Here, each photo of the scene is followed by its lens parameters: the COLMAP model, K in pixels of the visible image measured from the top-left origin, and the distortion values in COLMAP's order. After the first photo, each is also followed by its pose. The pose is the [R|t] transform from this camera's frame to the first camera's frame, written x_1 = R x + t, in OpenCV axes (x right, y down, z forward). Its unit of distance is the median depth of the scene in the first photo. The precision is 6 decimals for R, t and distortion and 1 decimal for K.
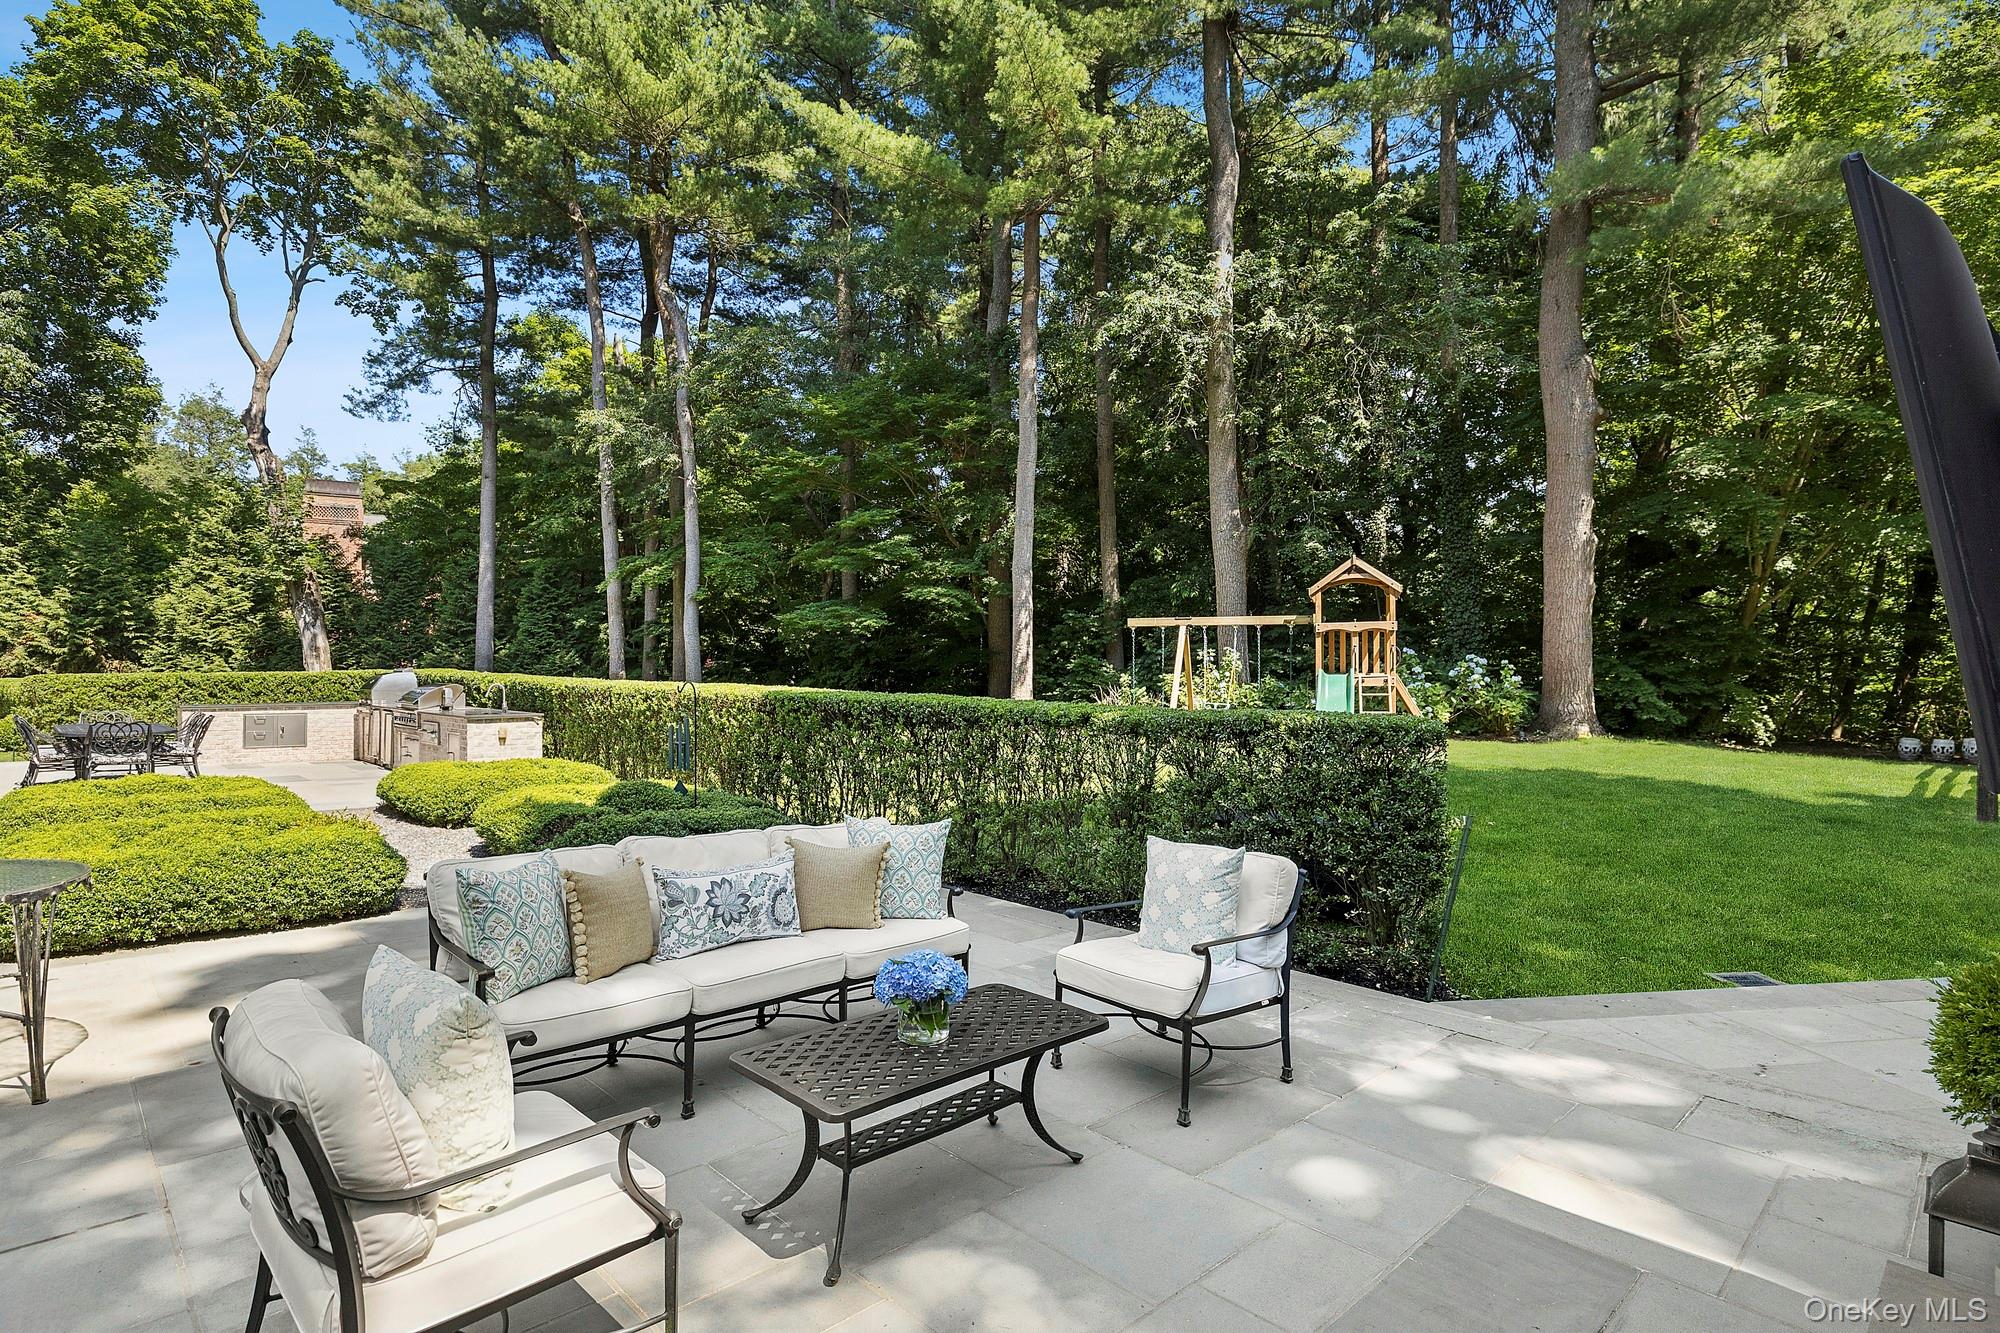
lens RADIAL K [[1023.5, 0, 1000.0], [0, 1023.5, 666.5], [0, 0, 1]] dist [-0.001405, 0.002065]
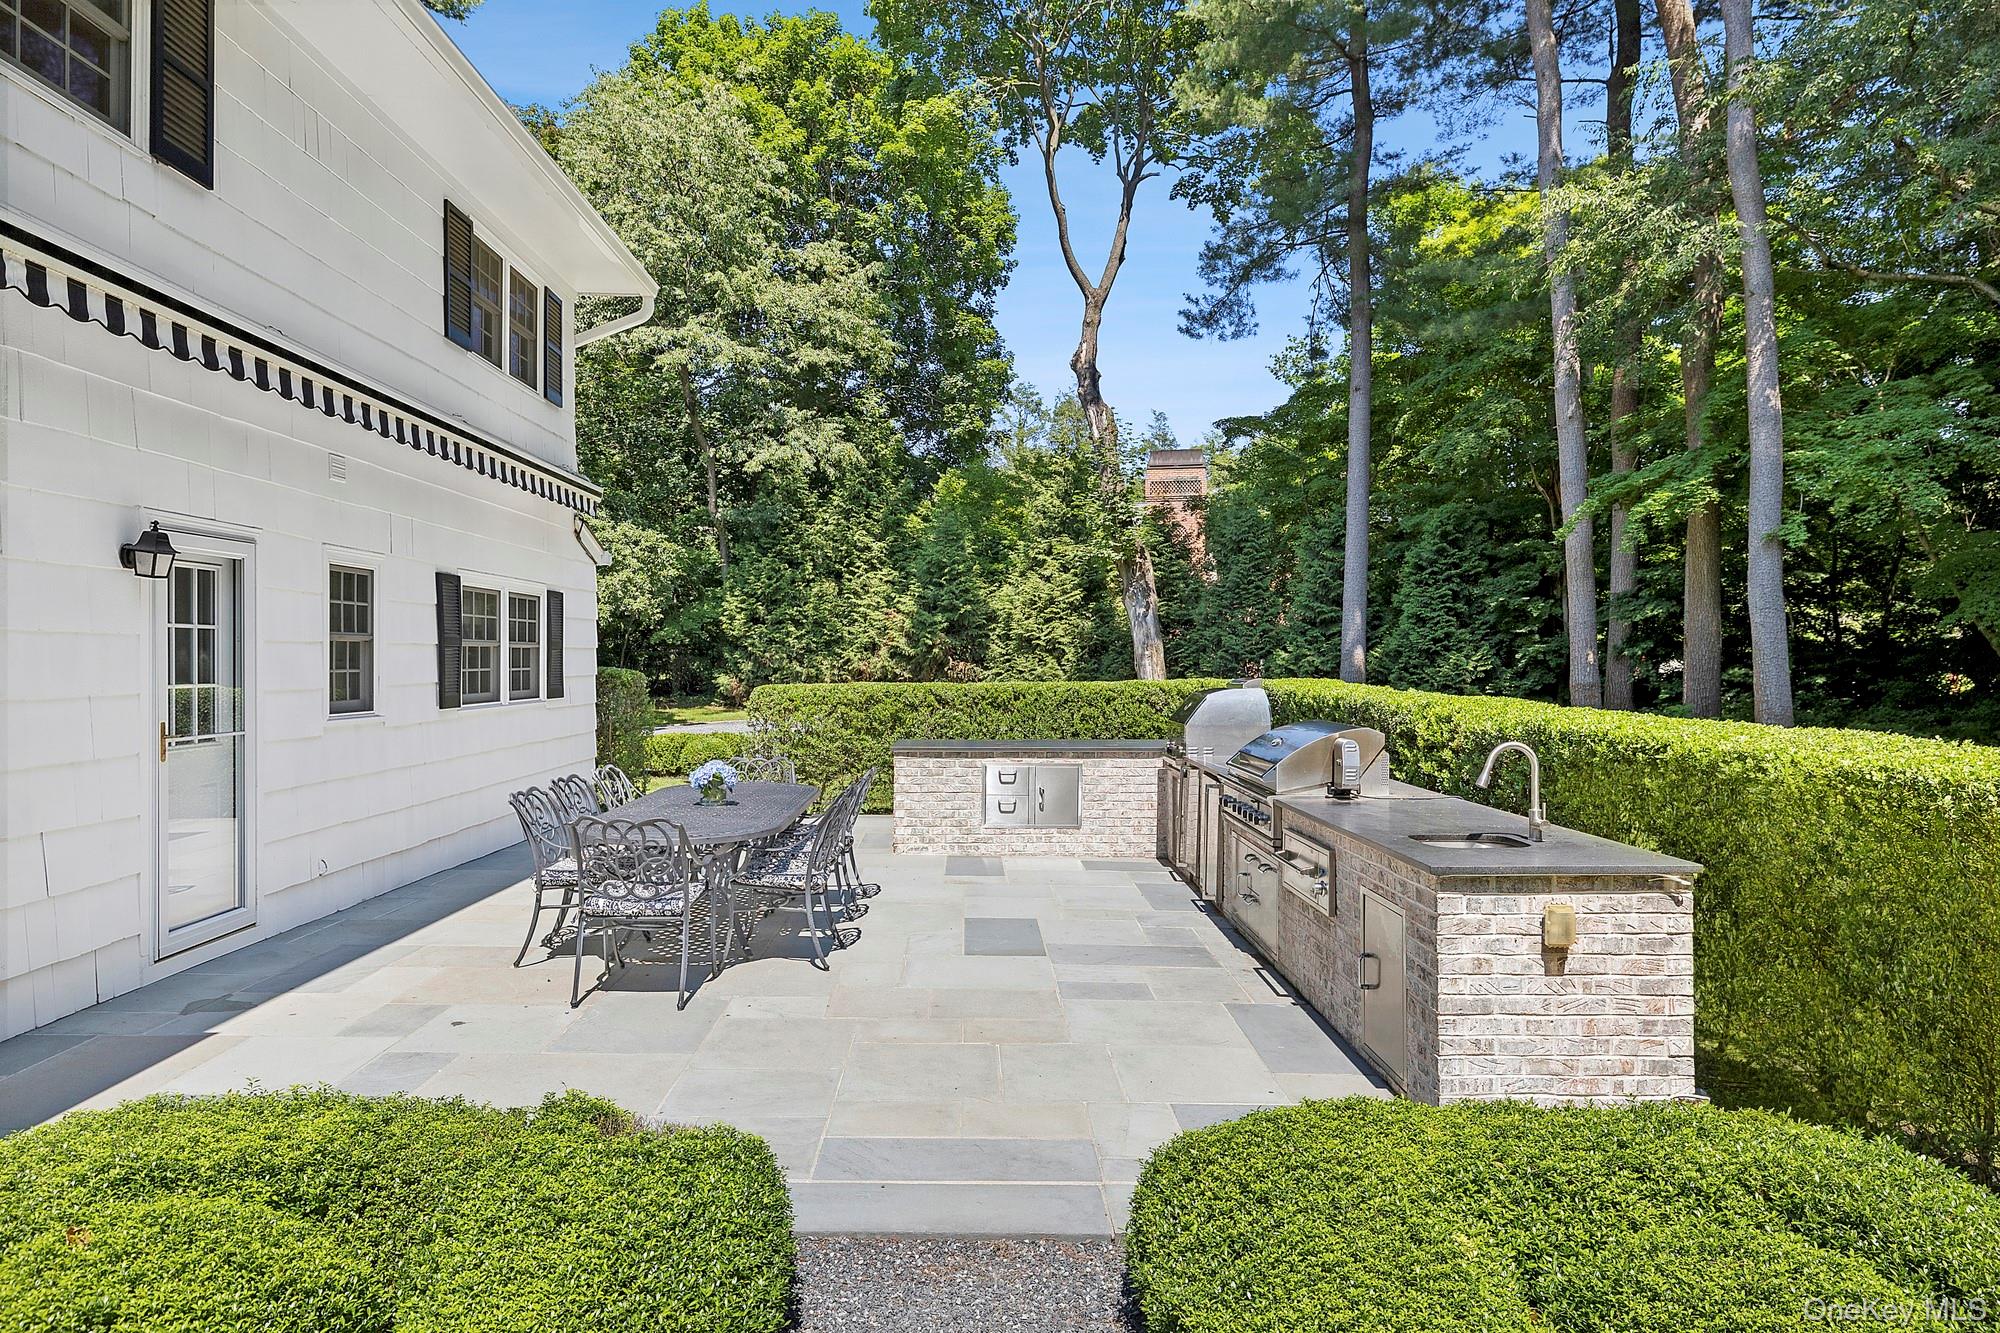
lens RADIAL K [[1133.8, 0, 1000.0], [0, 1133.8, 666.5], [0, 0, 1]] dist [-0.001587, 0.000387]
pose [[0.735059, 0.000961, -0.678003, -0.166004], [-0.000858, 1.000000, 0.000487, -0.002522], [0.678003, 0.000224, 0.735059, 0.287509]]
